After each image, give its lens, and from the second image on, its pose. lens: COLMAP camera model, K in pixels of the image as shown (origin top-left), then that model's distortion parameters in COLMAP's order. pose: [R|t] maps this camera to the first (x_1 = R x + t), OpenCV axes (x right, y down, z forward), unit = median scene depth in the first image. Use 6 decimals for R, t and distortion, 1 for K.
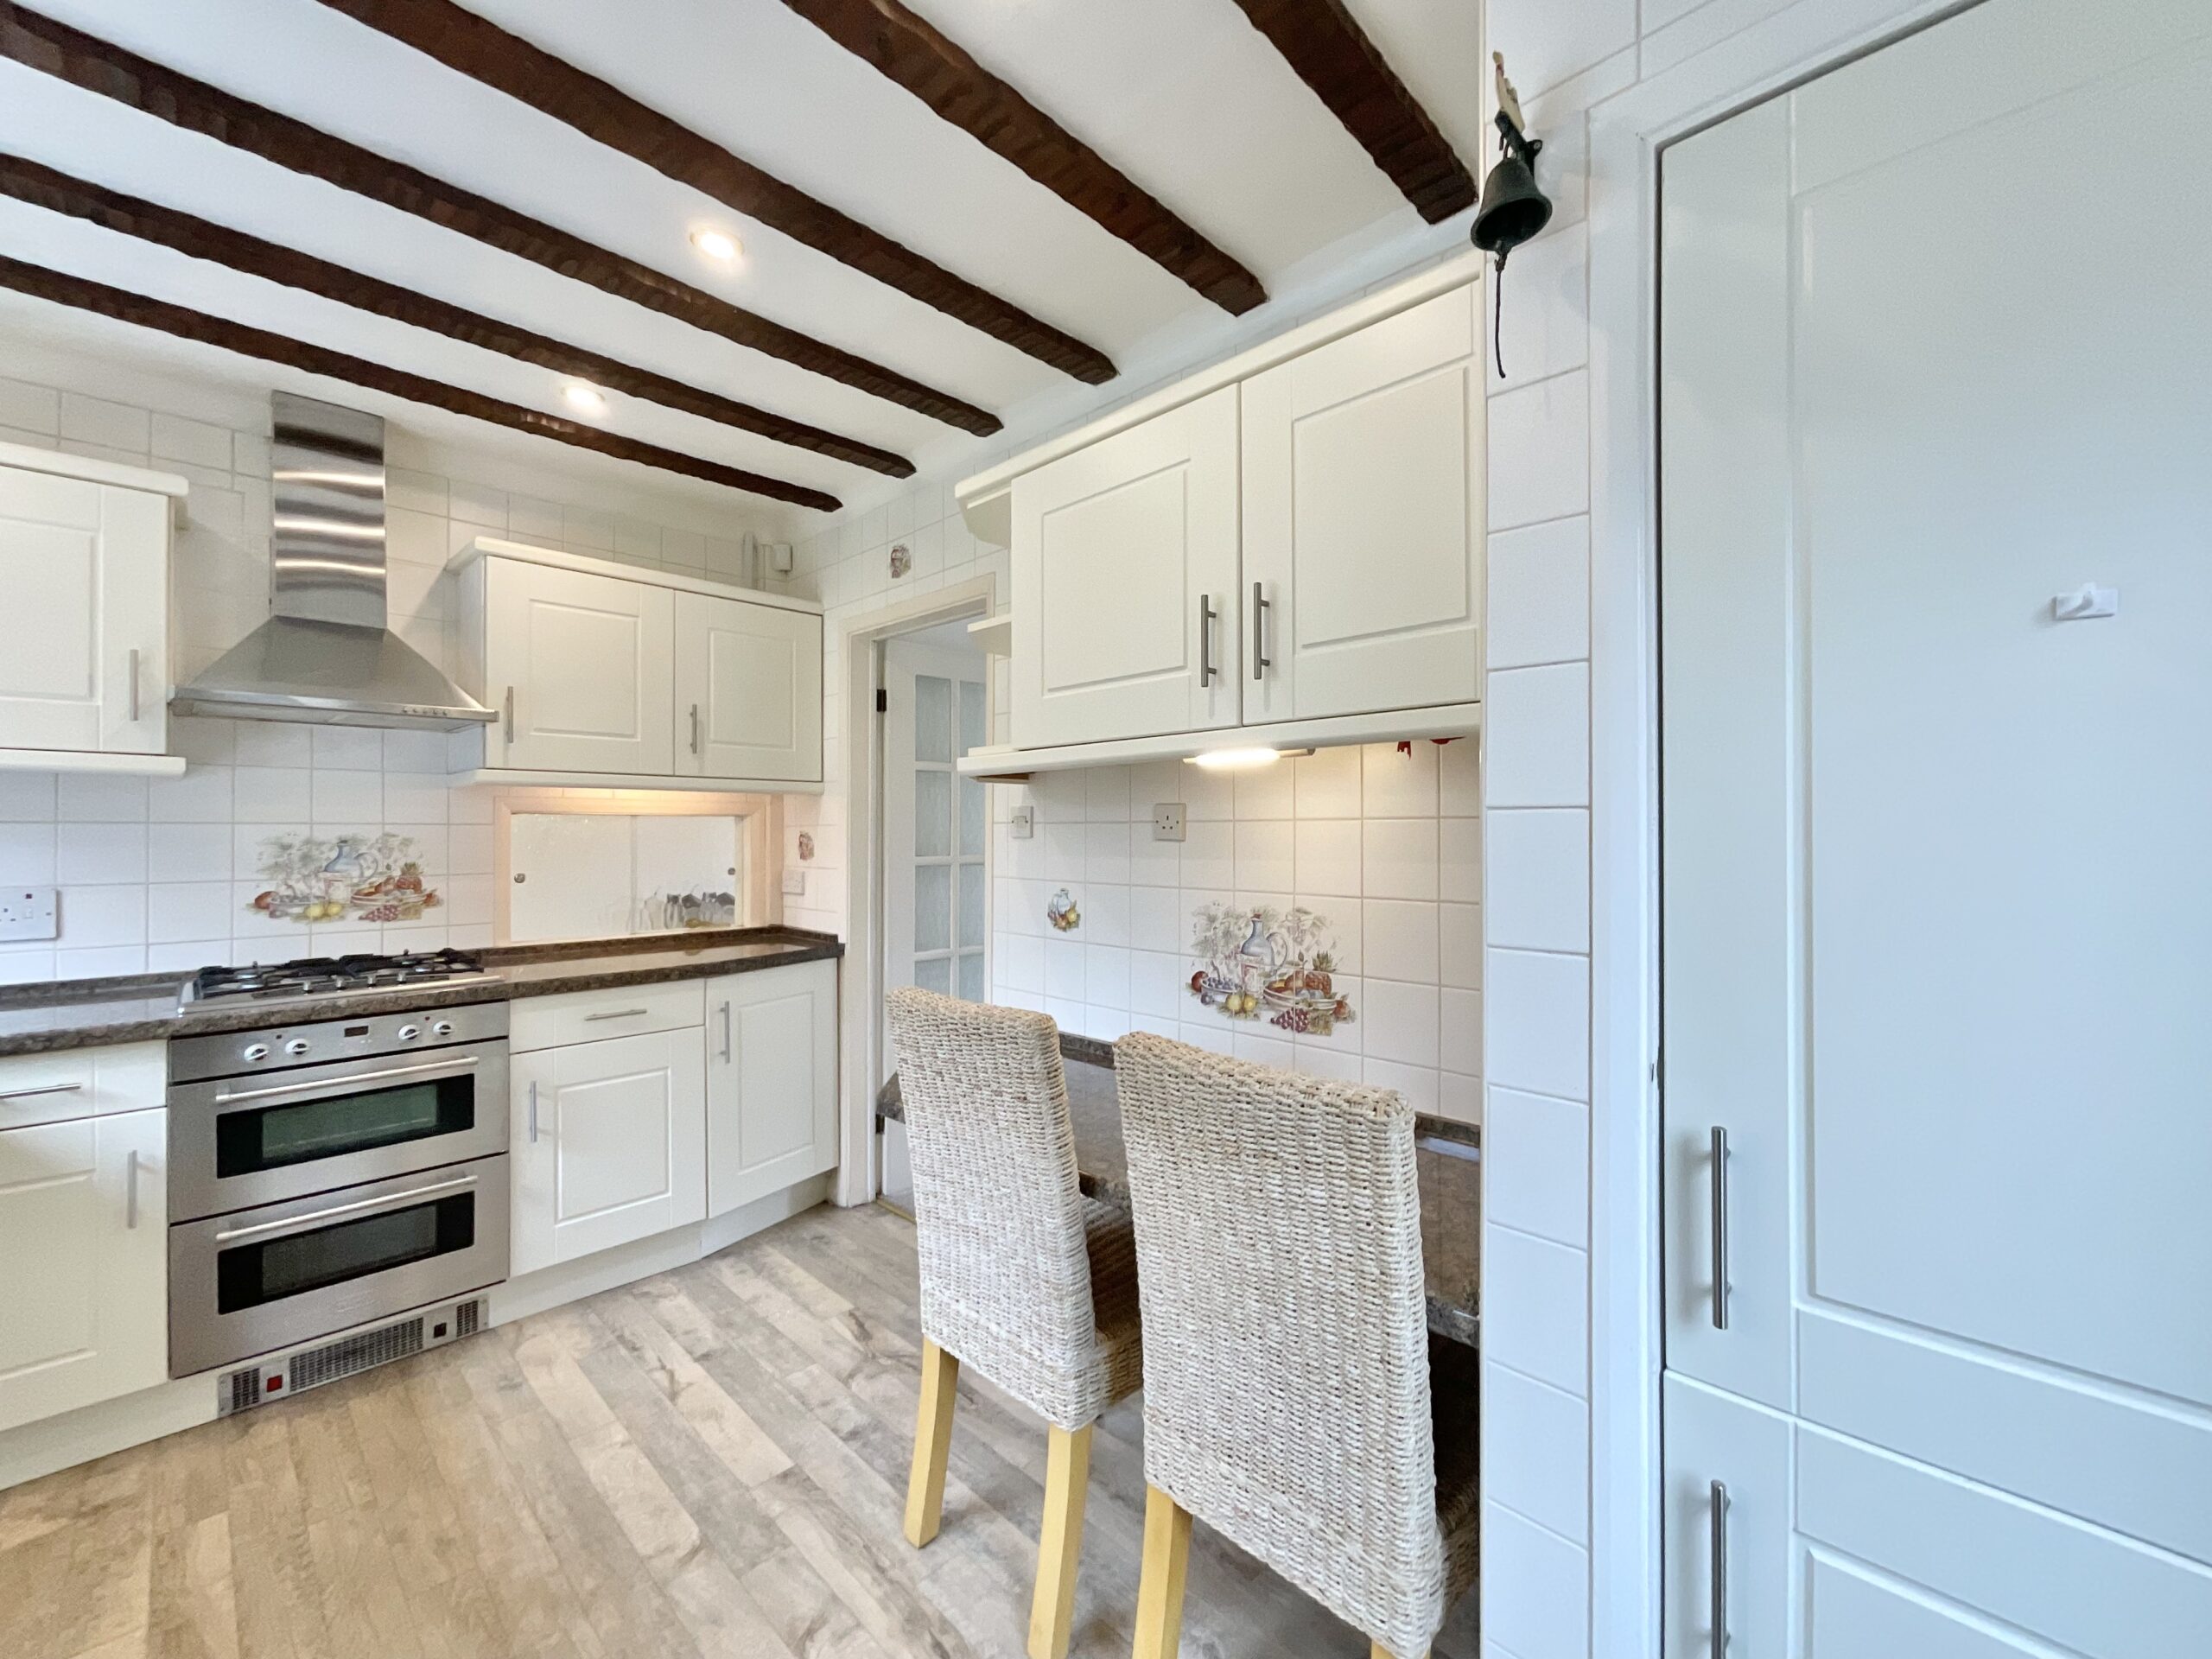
lens RADIAL K [[892.4, 0, 1102.1], [0, 892.4, 830.3], [0, 0, 1]] dist [0.002131, -0.000414]
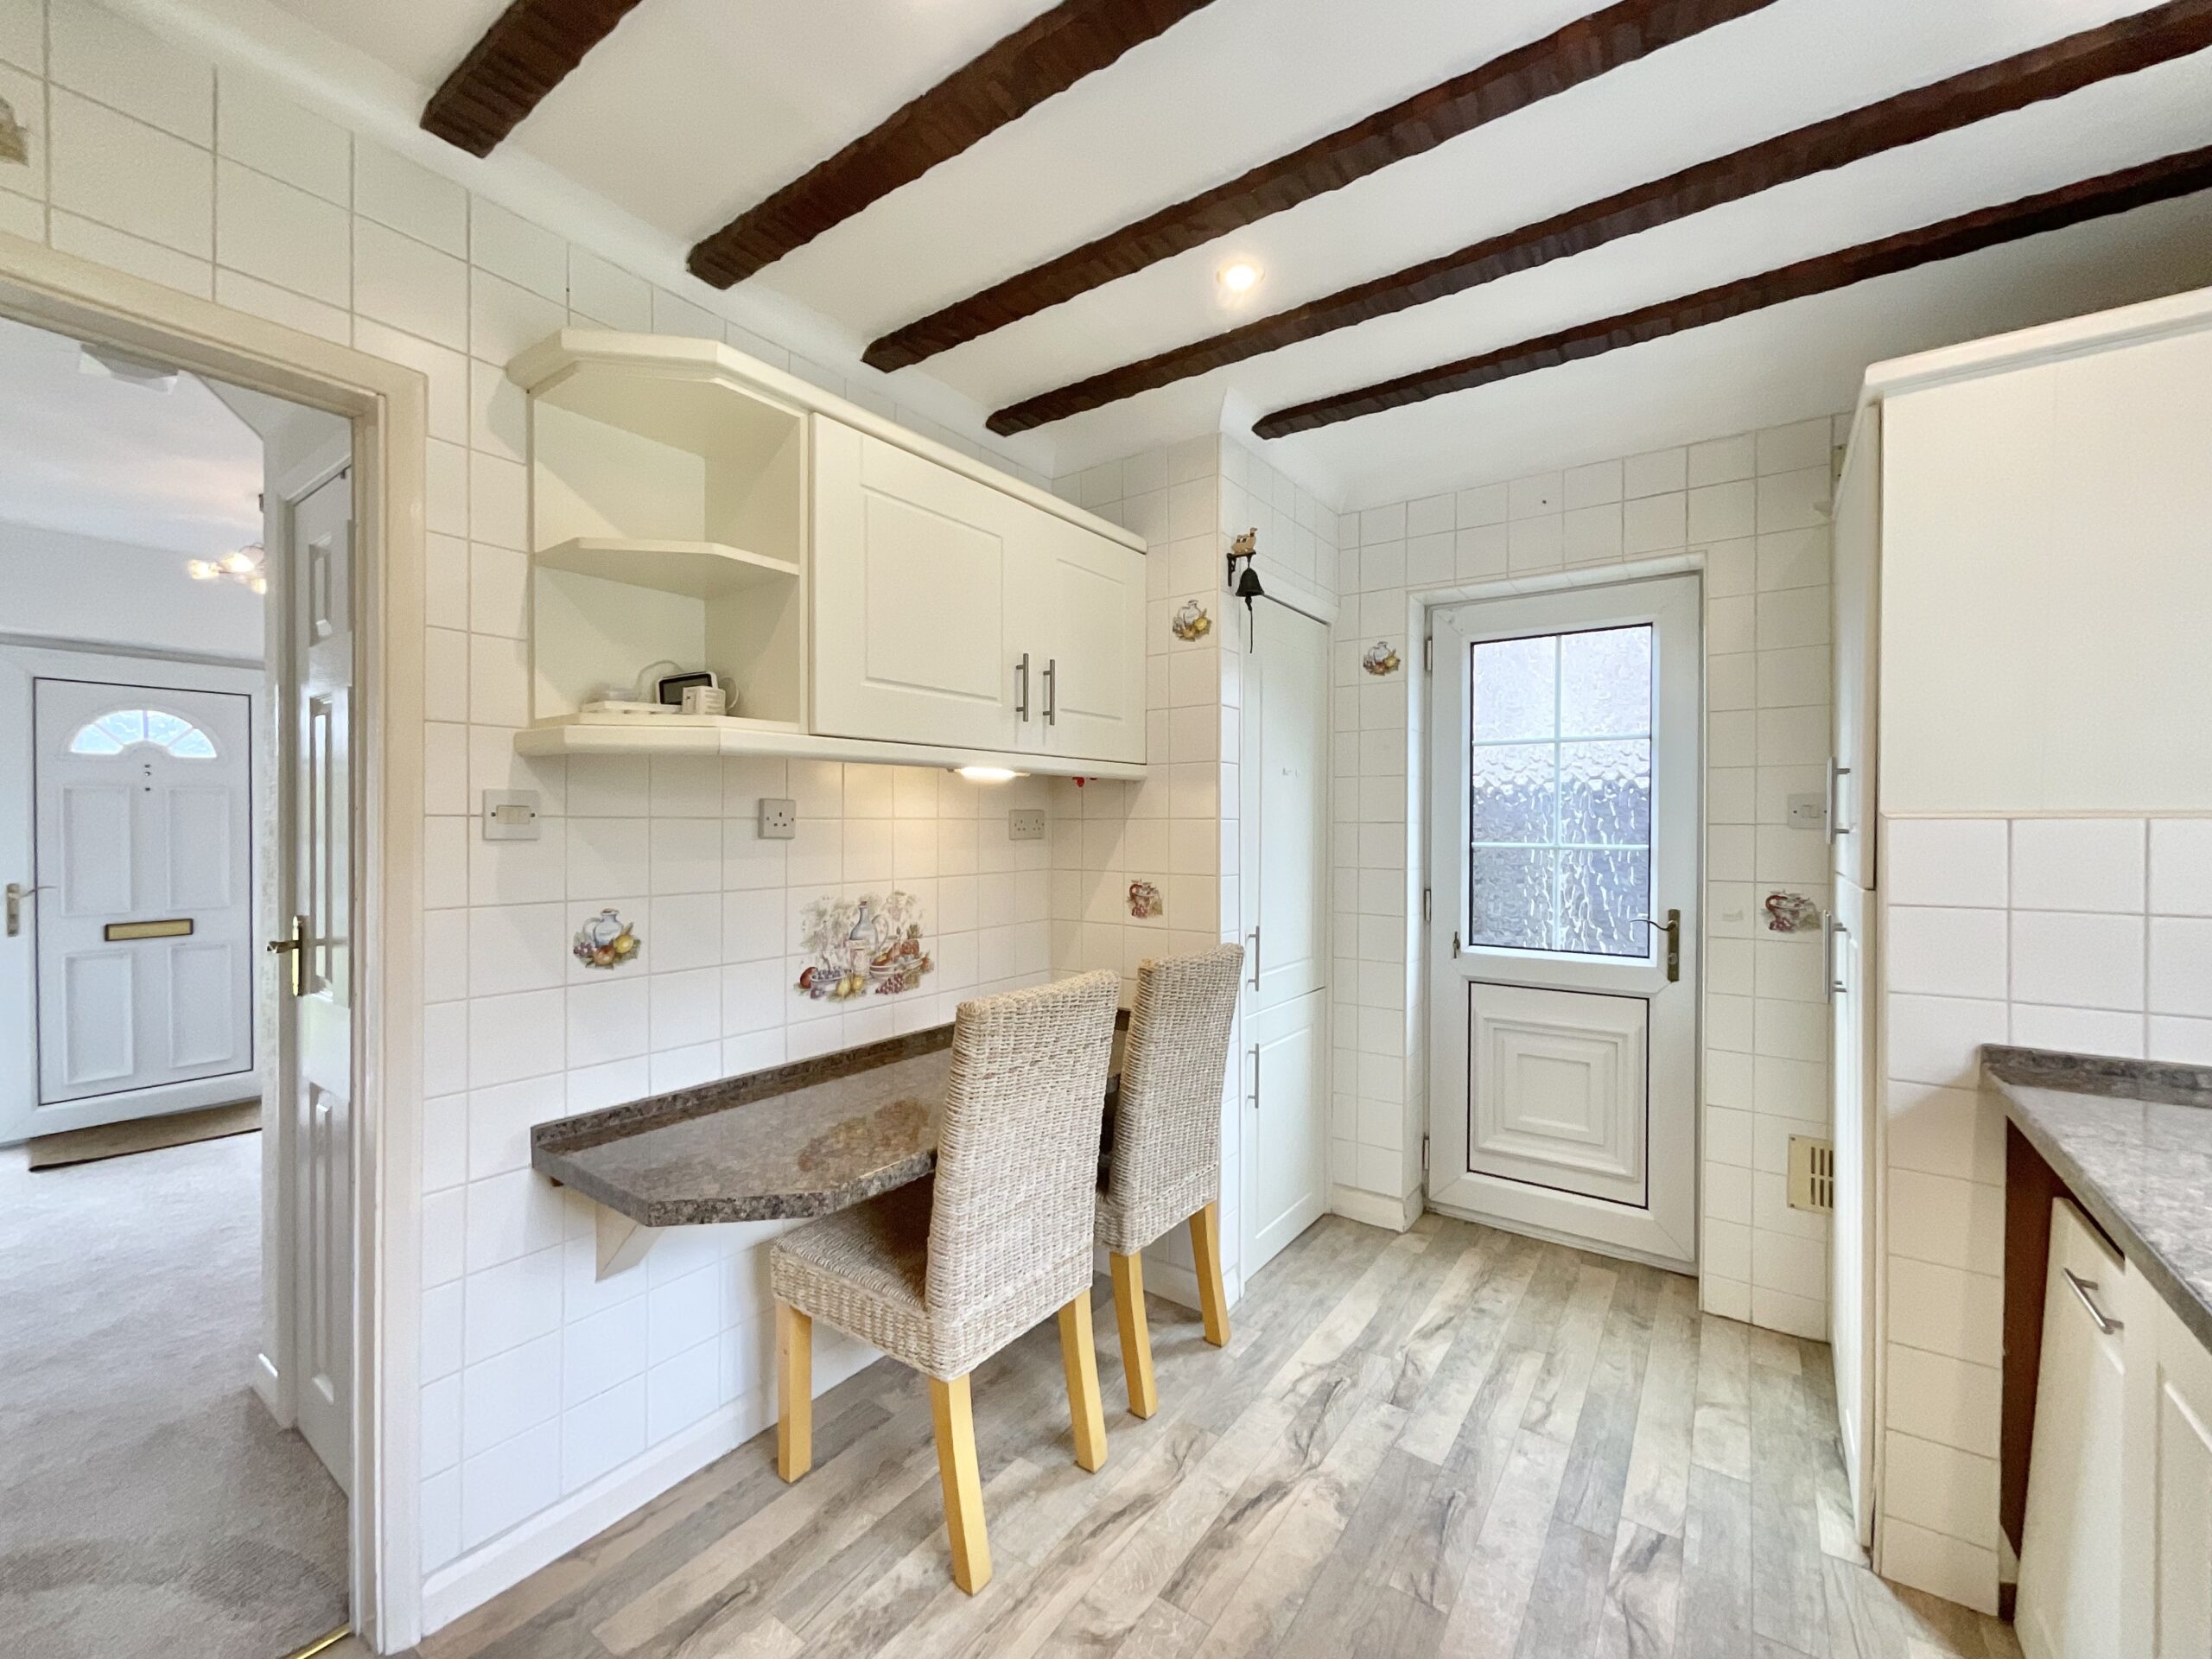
lens RADIAL K [[897.2, 0, 1114.6], [0, 897.2, 826.0], [0, 0, 1]] dist [0.001338, 0.000255]
pose [[-0.165157, -0.005219, 0.986253, -1.006360], [-0.008218, 0.999959, 0.003915, -0.008804], [-0.986233, -0.007458, -0.165193, 0.884496]]
